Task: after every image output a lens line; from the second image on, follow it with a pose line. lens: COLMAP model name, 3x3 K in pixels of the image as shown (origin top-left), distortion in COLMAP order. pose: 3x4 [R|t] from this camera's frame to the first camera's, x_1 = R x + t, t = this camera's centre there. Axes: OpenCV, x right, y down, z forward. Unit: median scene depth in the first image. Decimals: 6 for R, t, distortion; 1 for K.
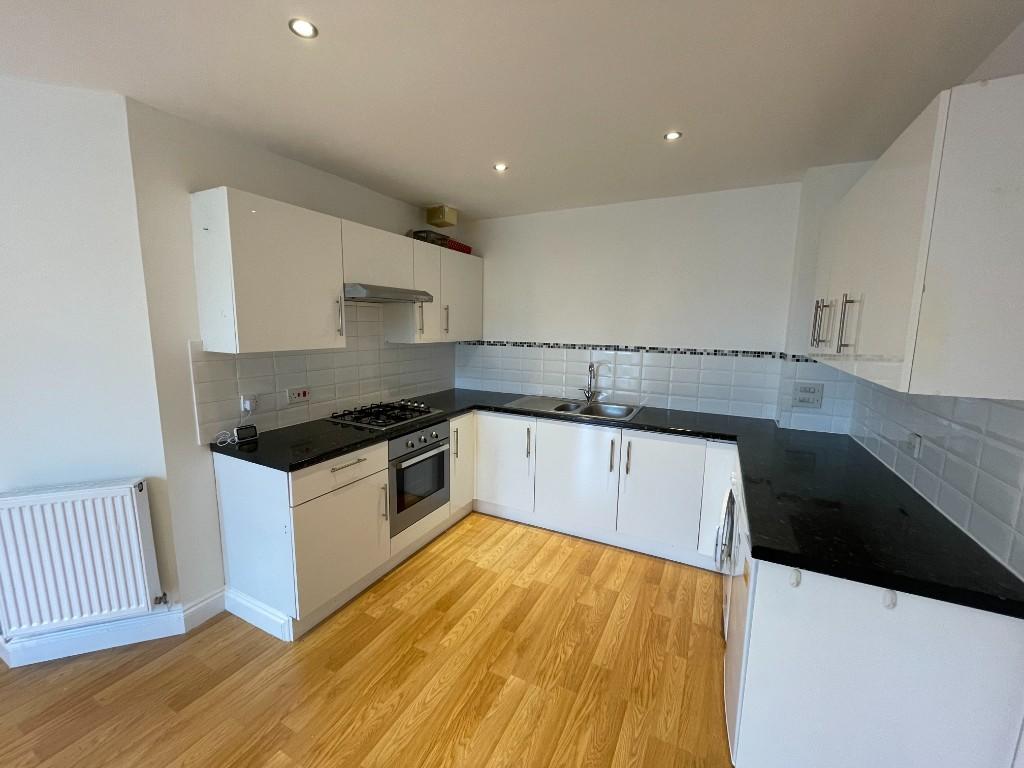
lens RADIAL K [[409.1, 0, 517.2], [0, 409.1, 390.8], [0, 0, 1]] dist [-0.012769, 0.000273]
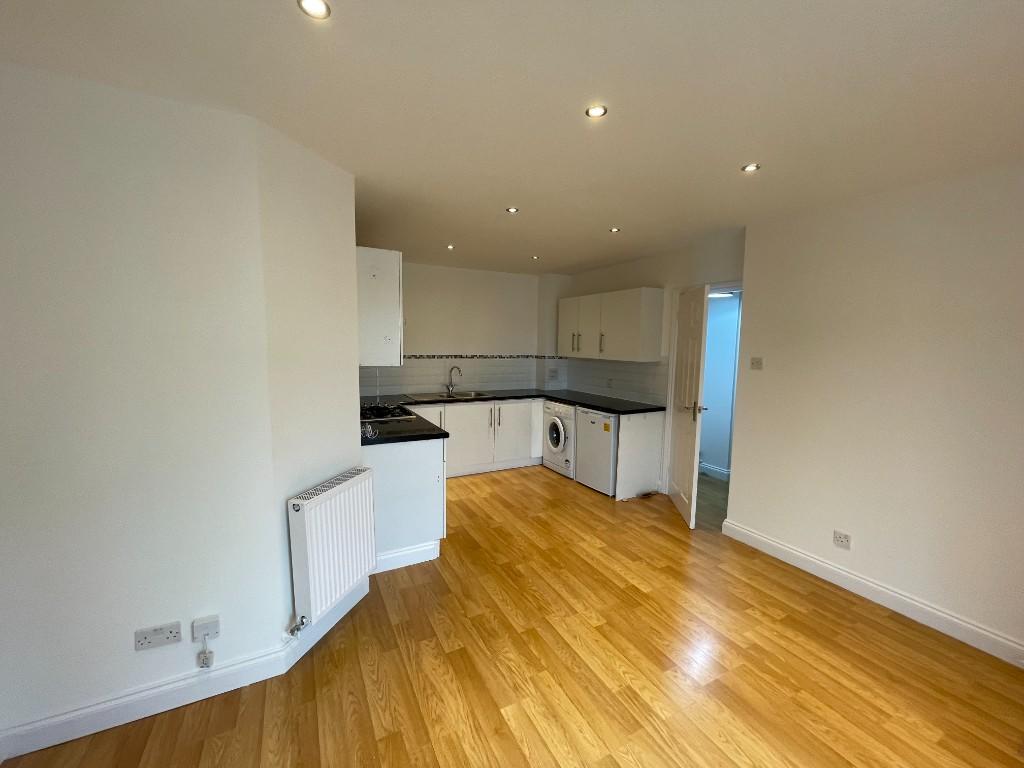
lens RADIAL K [[409.1, 0, 518.0], [0, 409.1, 387.6], [0, 0, 1]] dist [-0.012769, 0.000273]
pose [[0.579315, -0.102729, 0.808604, -1.118452], [0.120512, 0.991919, 0.039679, -0.025238], [-0.806146, 0.074460, 0.587014, -0.130956]]
